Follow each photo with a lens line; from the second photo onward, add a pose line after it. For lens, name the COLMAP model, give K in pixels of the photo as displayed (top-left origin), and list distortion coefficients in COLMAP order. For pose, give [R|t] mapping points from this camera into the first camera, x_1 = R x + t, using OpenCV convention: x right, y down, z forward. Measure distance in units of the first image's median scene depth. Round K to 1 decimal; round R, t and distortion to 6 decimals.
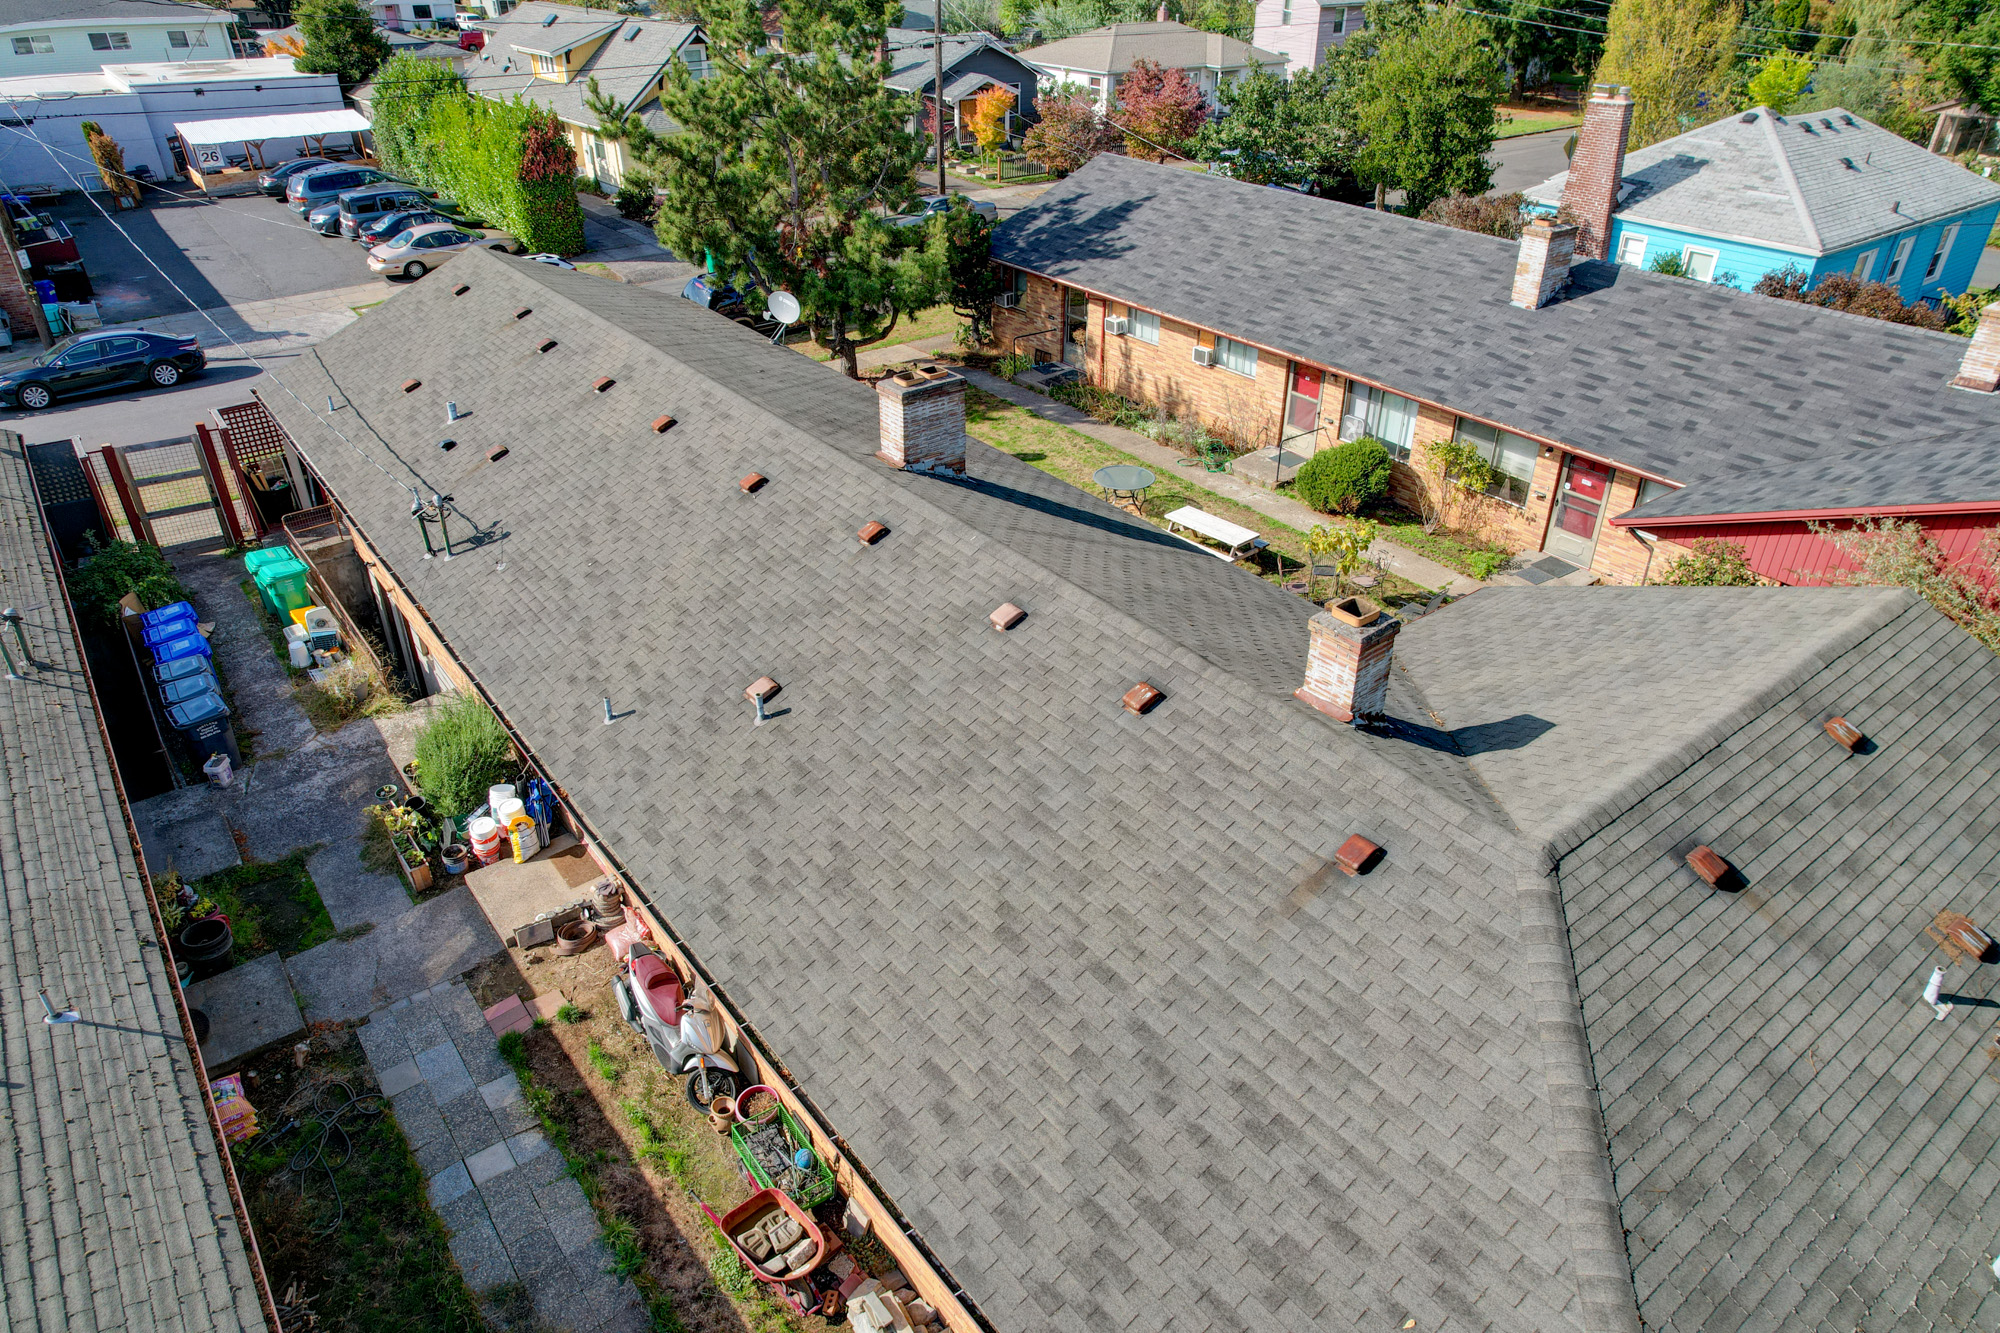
lens RADIAL K [[1276.8, 0, 1002.6], [0, 1276.8, 659.6], [0, 0, 1]] dist [-0.077553, 0.072027]
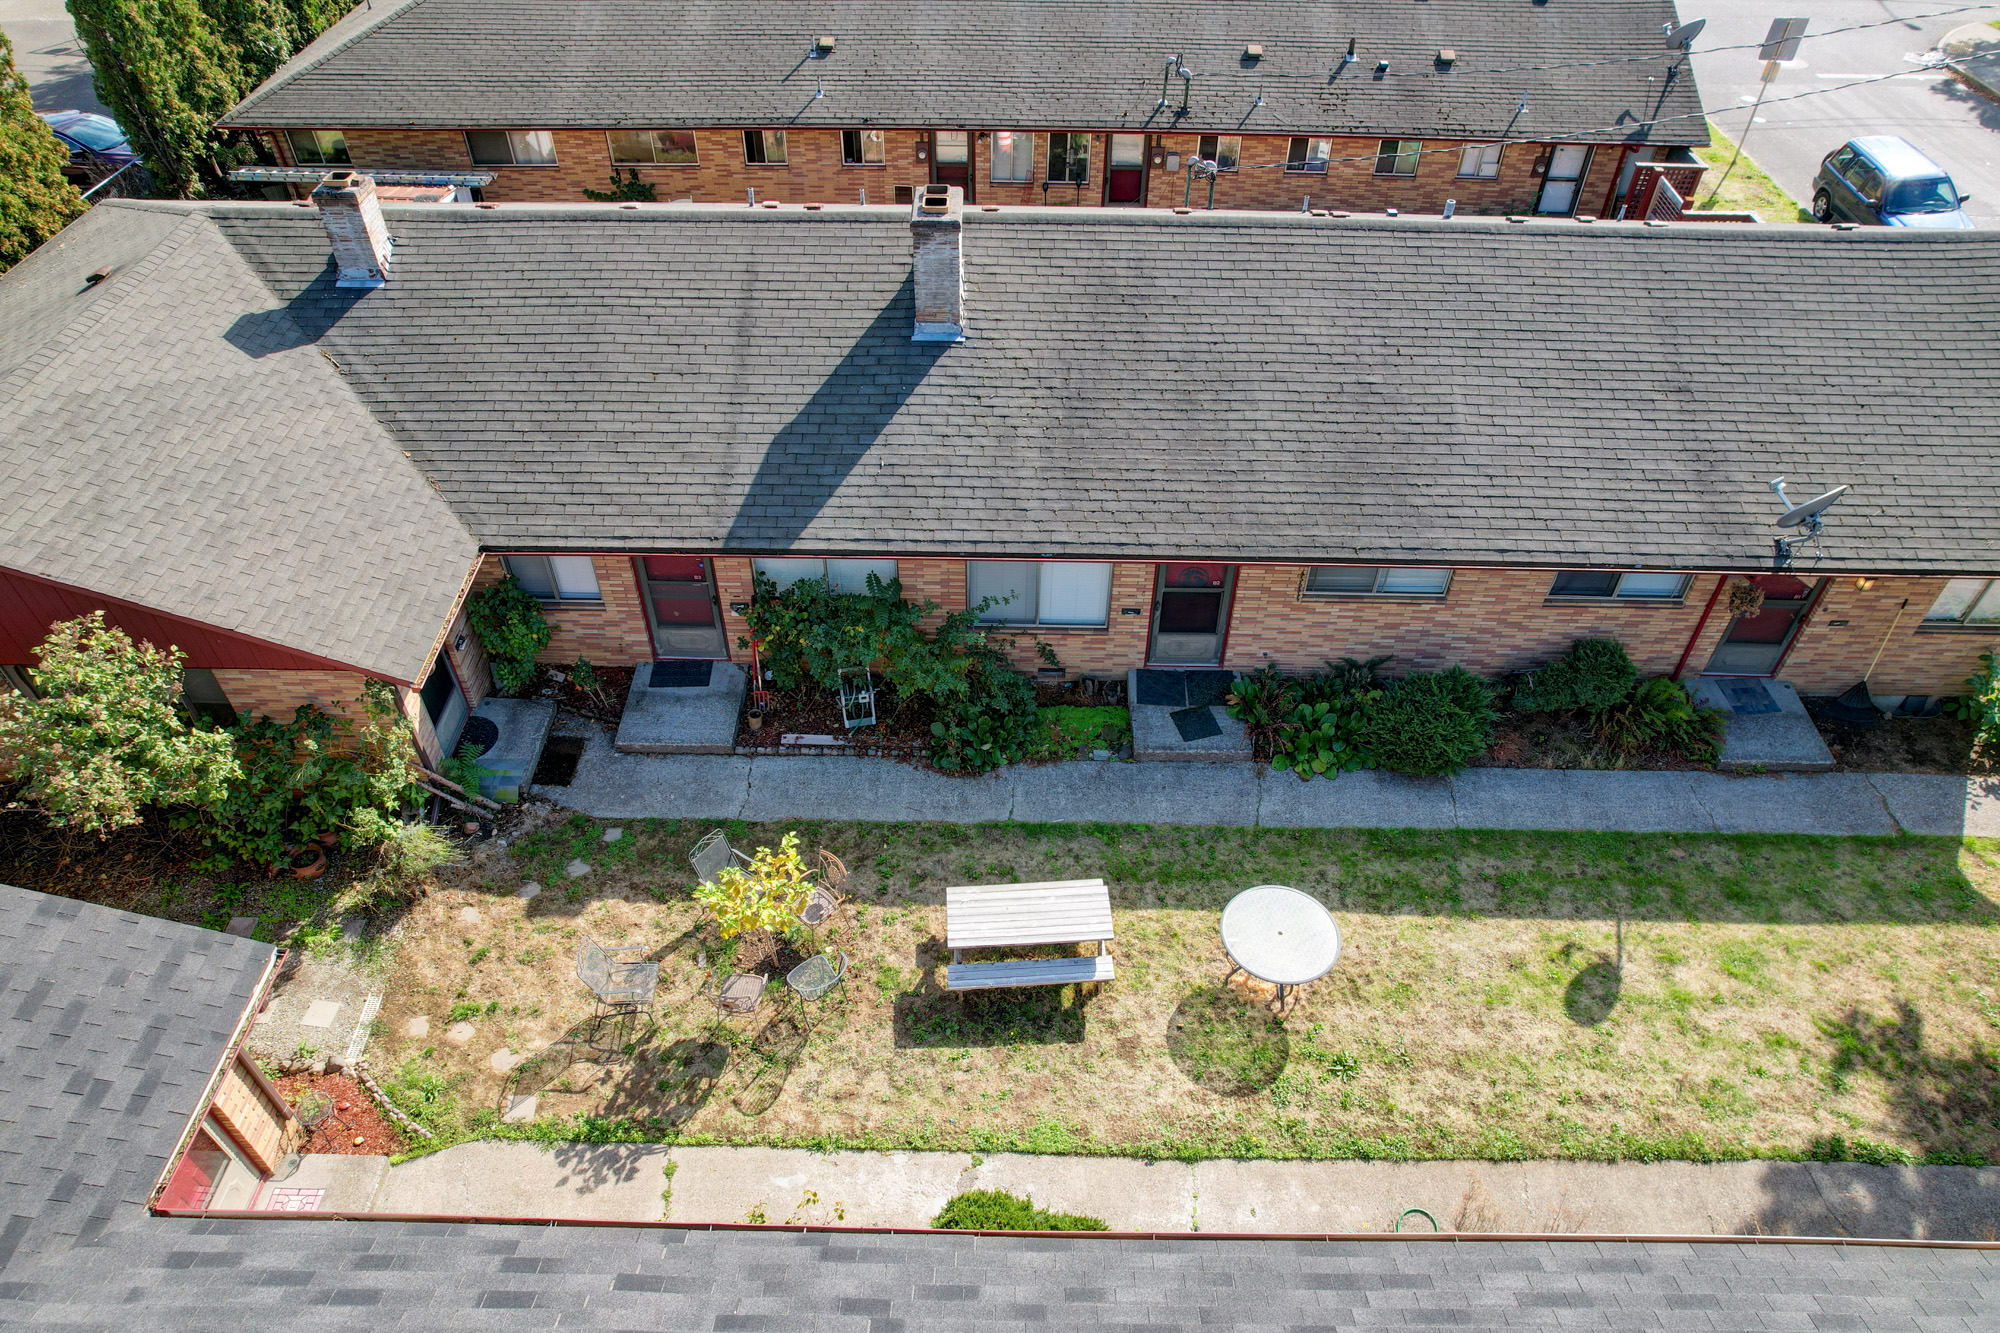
lens RADIAL K [[1276.8, 0, 1007.3], [0, 1276.8, 670.6], [0, 0, 1]] dist [-0.077553, 0.072027]
pose [[-0.616973, 0.537888, -0.574474, 0.338814], [-0.417147, 0.395466, 0.818288, -0.471216], [0.667332, 0.744502, -0.019613, 0.713726]]
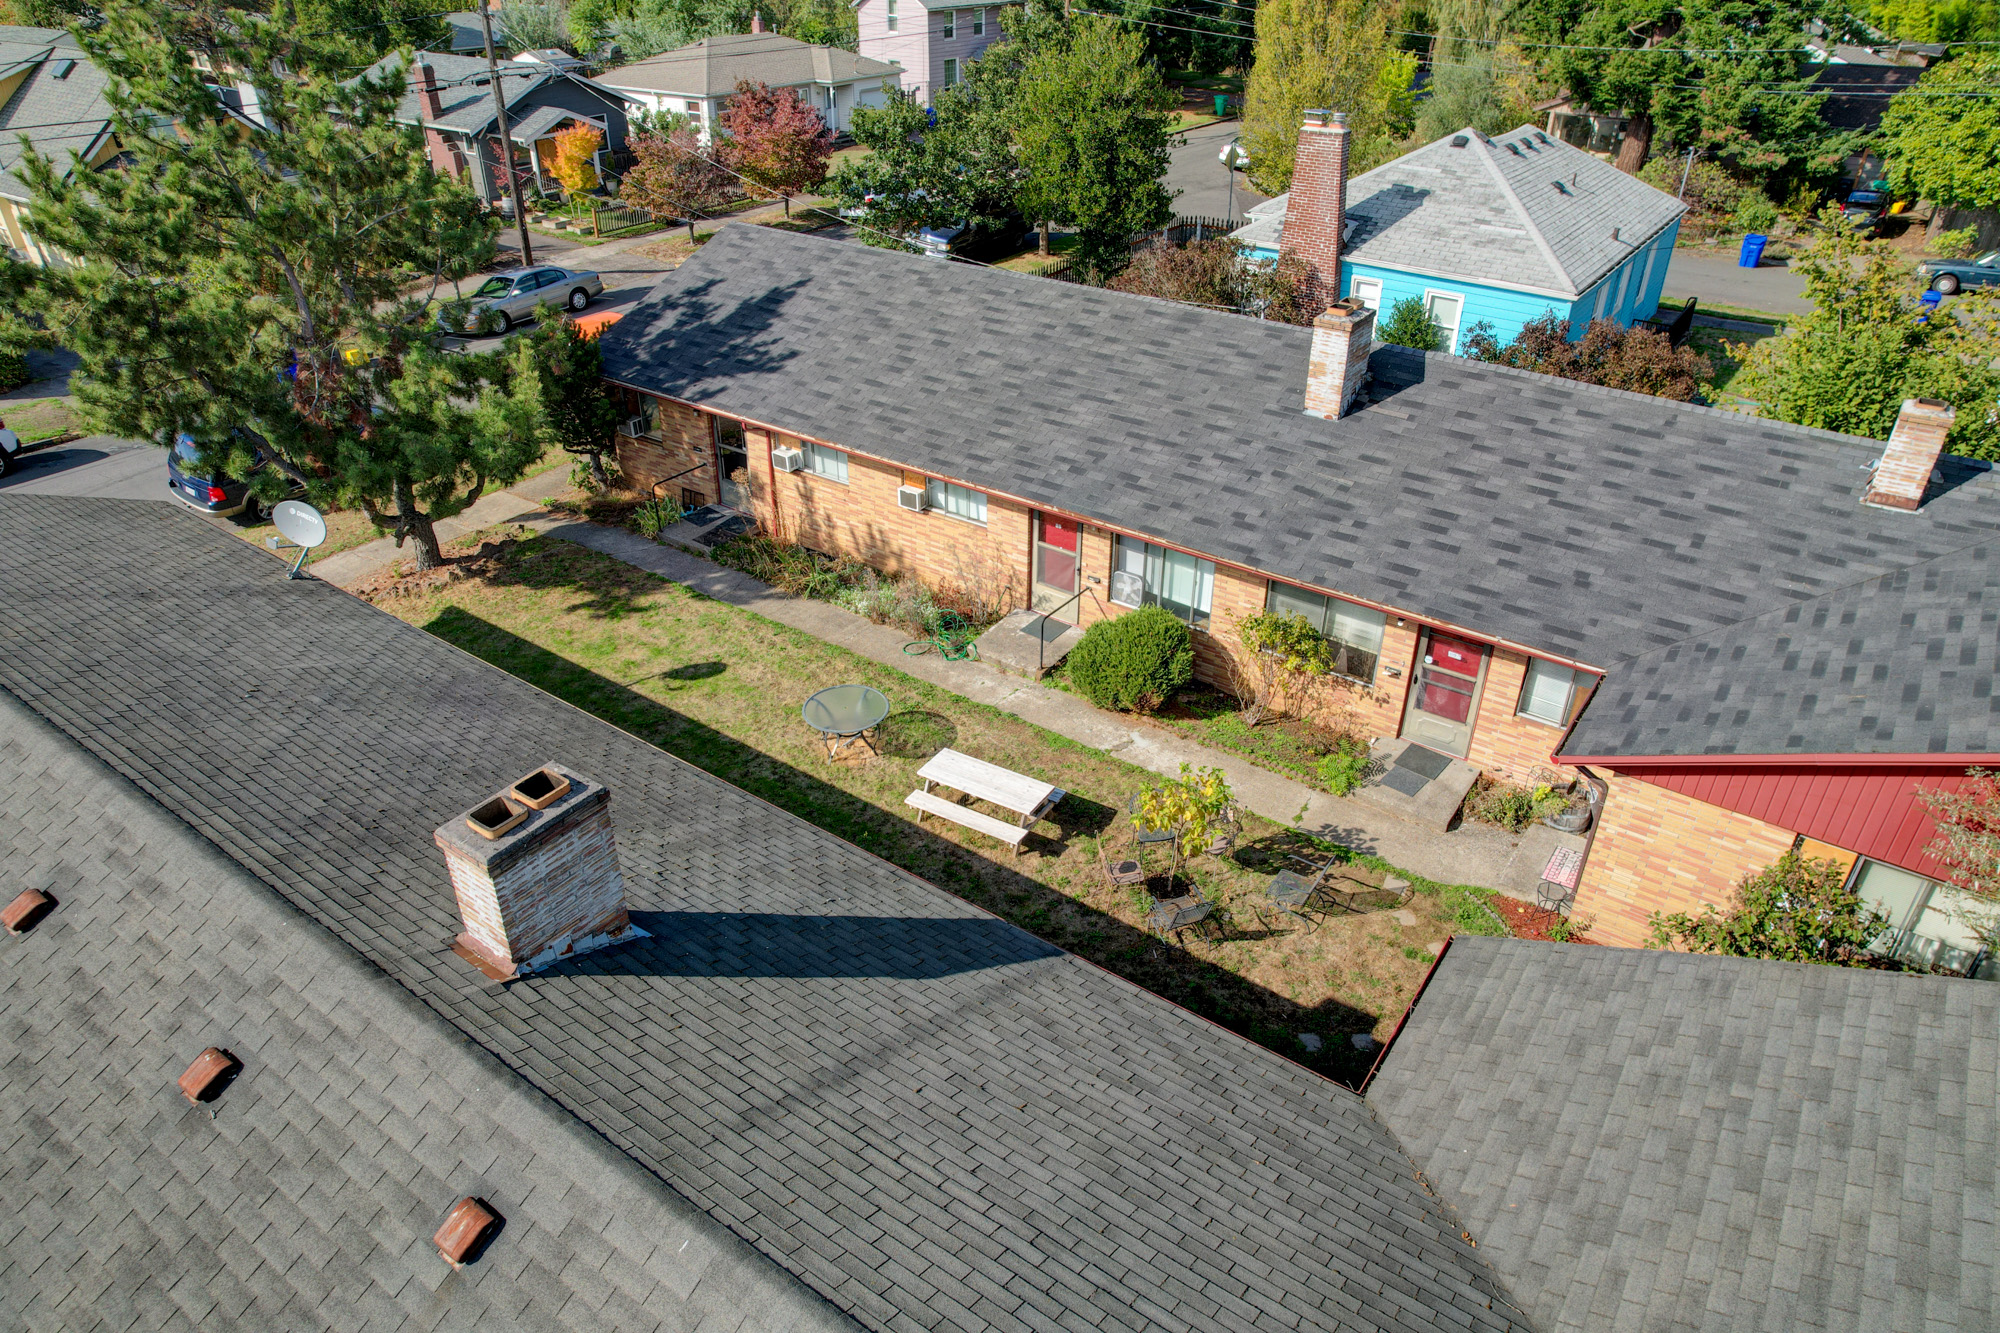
lens RADIAL K [[1276.8, 0, 1002.0], [0, 1276.8, 667.2], [0, 0, 1]] dist [-0.077553, 0.072027]
pose [[0.956437, -0.150437, 0.250195, 0.003149], [0.148698, 0.988542, 0.025954, -0.143406], [-0.251233, 0.012380, 0.967847, 0.235636]]
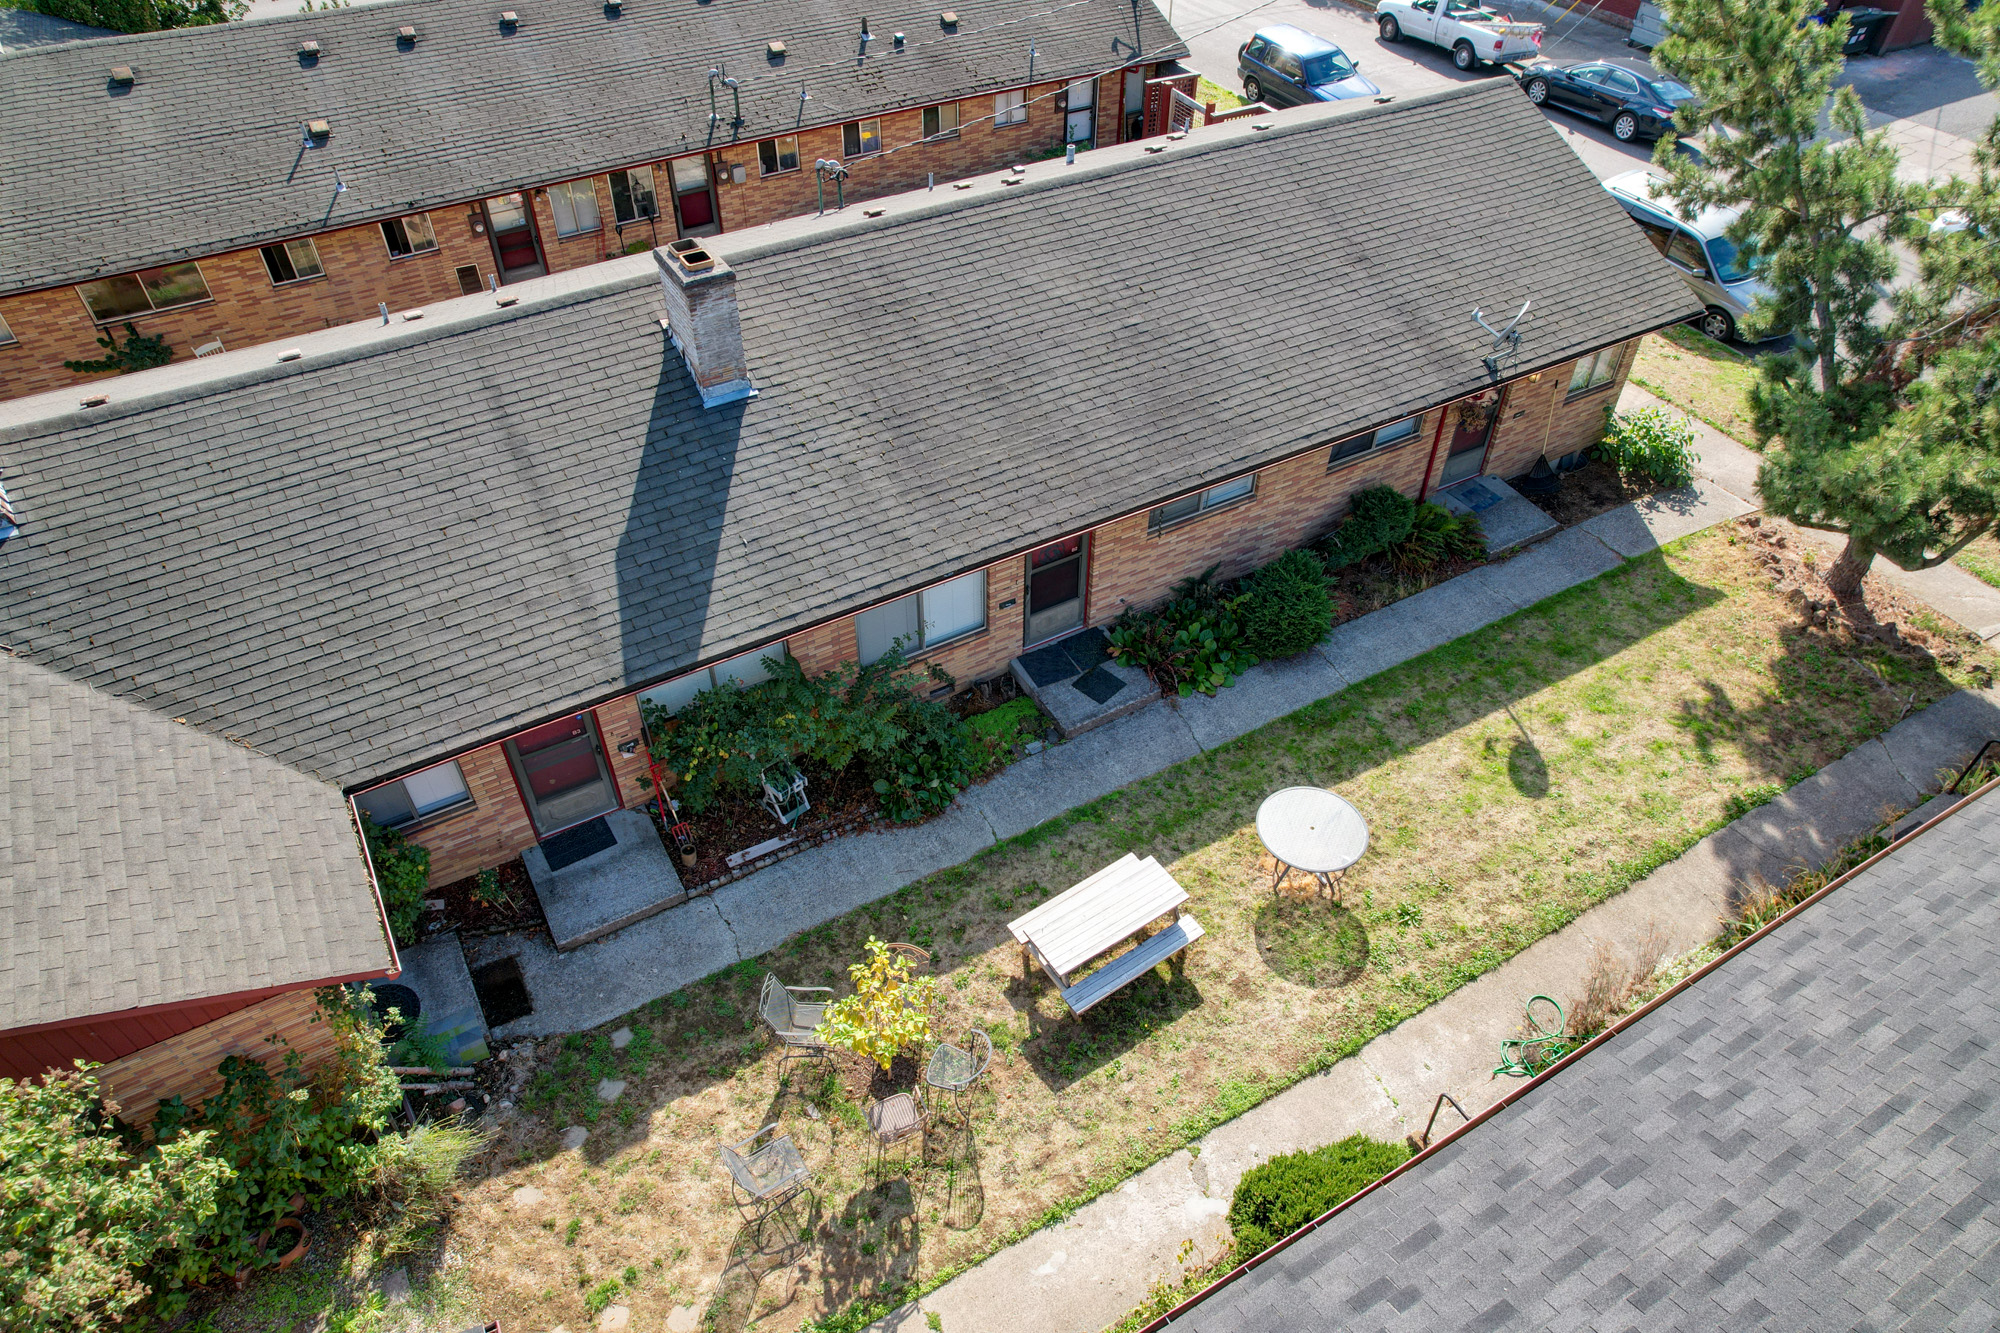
lens RADIAL K [[1276.8, 0, 998.3], [0, 1276.8, 670.9], [0, 0, 1]] dist [-0.077553, 0.072027]
pose [[-0.133104, 0.684343, -0.716908, 0.390430], [-0.518499, 0.568380, 0.638829, -0.390744], [0.844655, 0.456747, 0.279177, 0.580467]]
